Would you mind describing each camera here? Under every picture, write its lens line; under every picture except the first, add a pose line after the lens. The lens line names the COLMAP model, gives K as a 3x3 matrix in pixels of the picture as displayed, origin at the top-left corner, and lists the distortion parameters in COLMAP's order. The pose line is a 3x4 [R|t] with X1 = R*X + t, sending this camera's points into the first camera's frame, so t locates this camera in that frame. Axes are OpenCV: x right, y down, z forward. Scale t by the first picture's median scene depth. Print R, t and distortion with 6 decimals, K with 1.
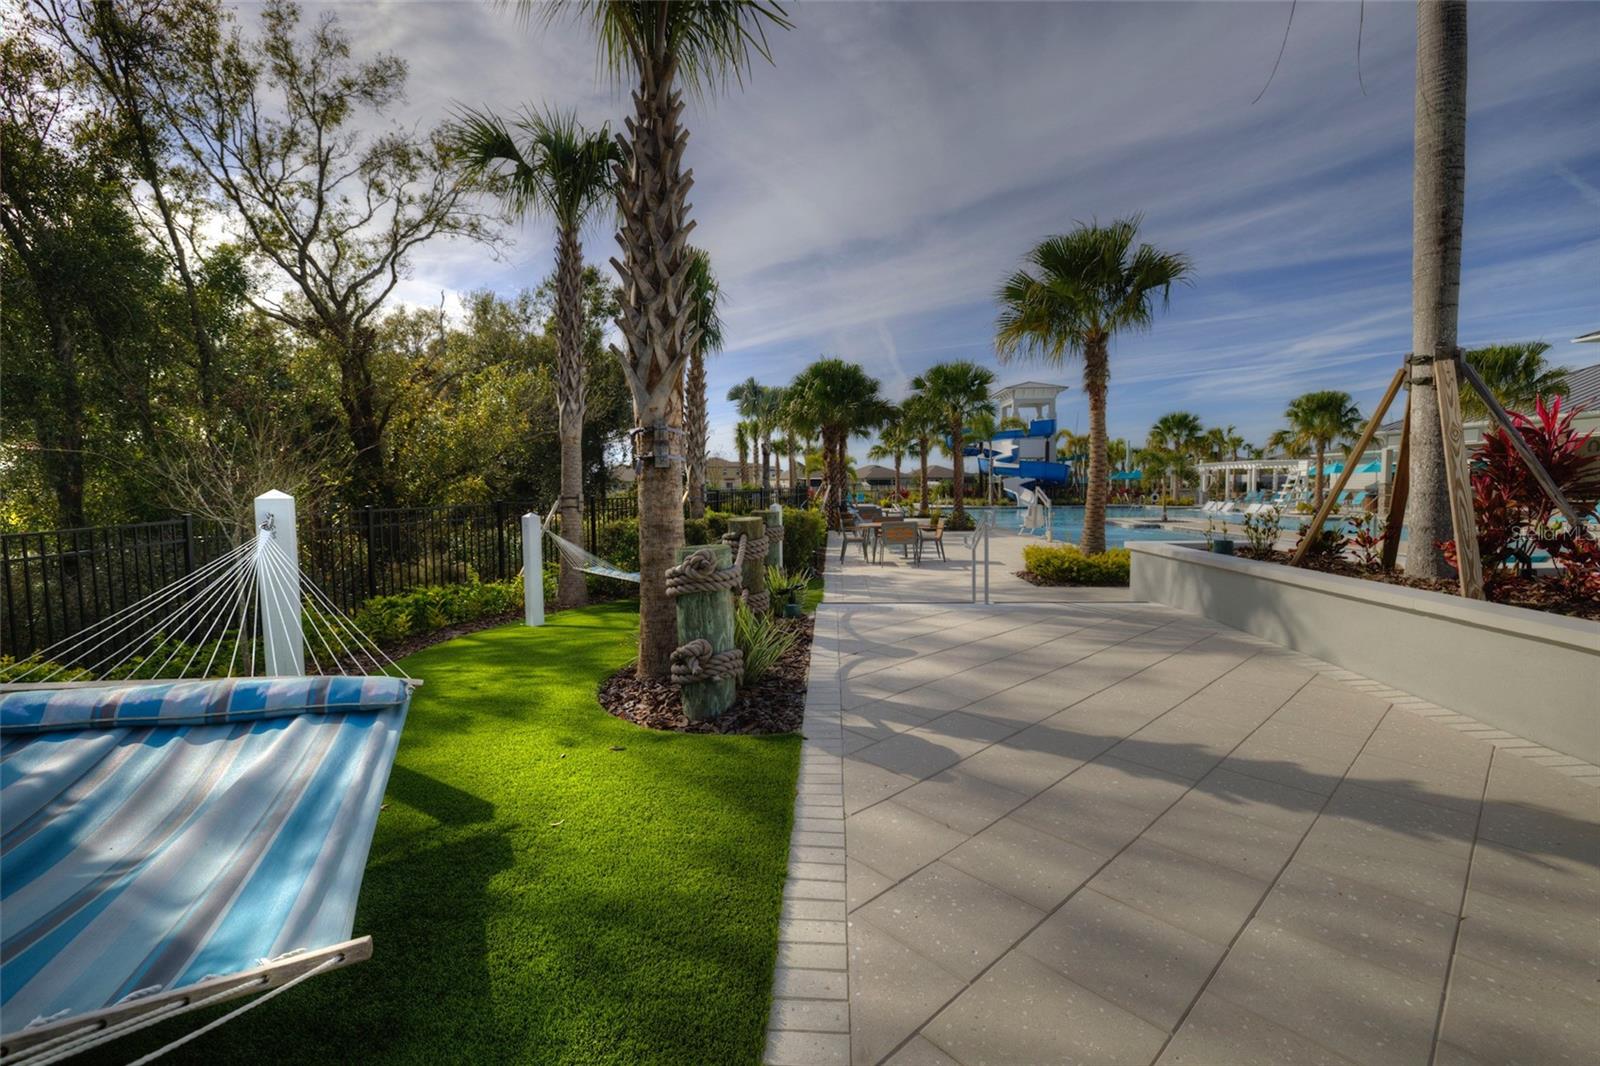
lens RADIAL K [[681.0, 0, 800.0], [0, 681.0, 533.0], [0, 0, 1]] dist [-0.051258, 0.018664]
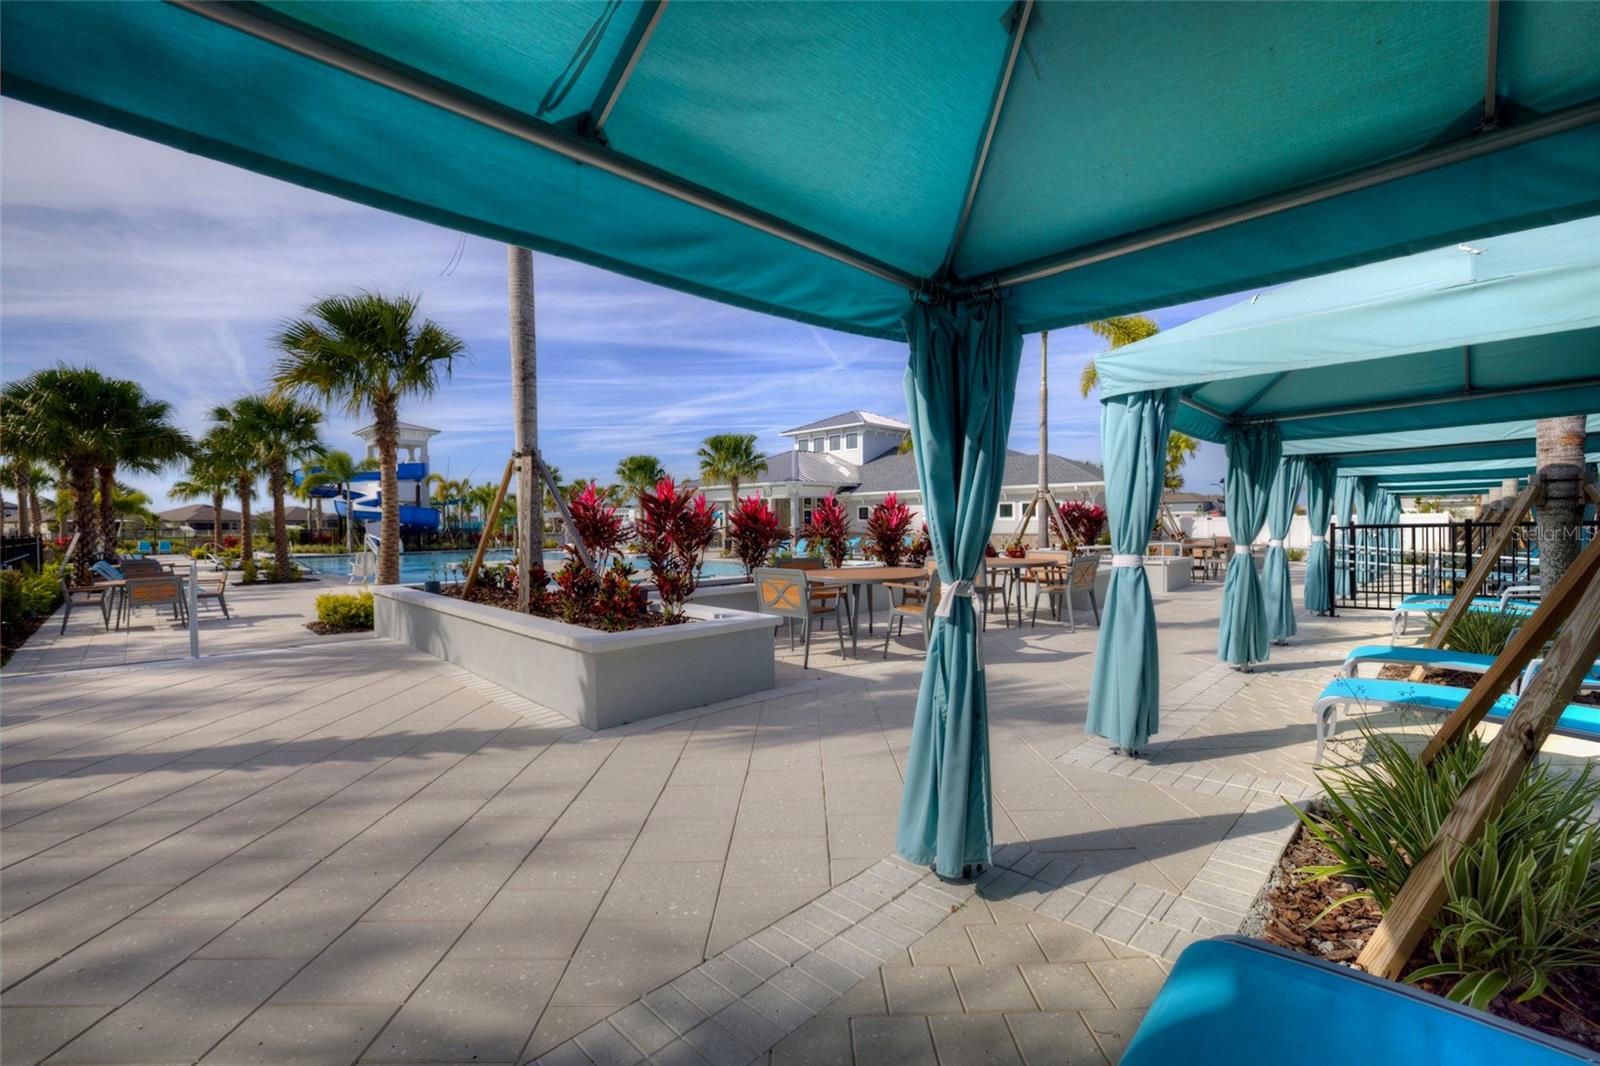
lens RADIAL K [[681.0, 0, 800.0], [0, 681.0, 533.0], [0, 0, 1]] dist [-0.051258, 0.018664]
pose [[0.671231, -0.004974, 0.741232, 0.044247], [0.052421, 0.997792, -0.040775, 0.002213], [-0.739393, 0.066226, 0.670009, -0.093095]]
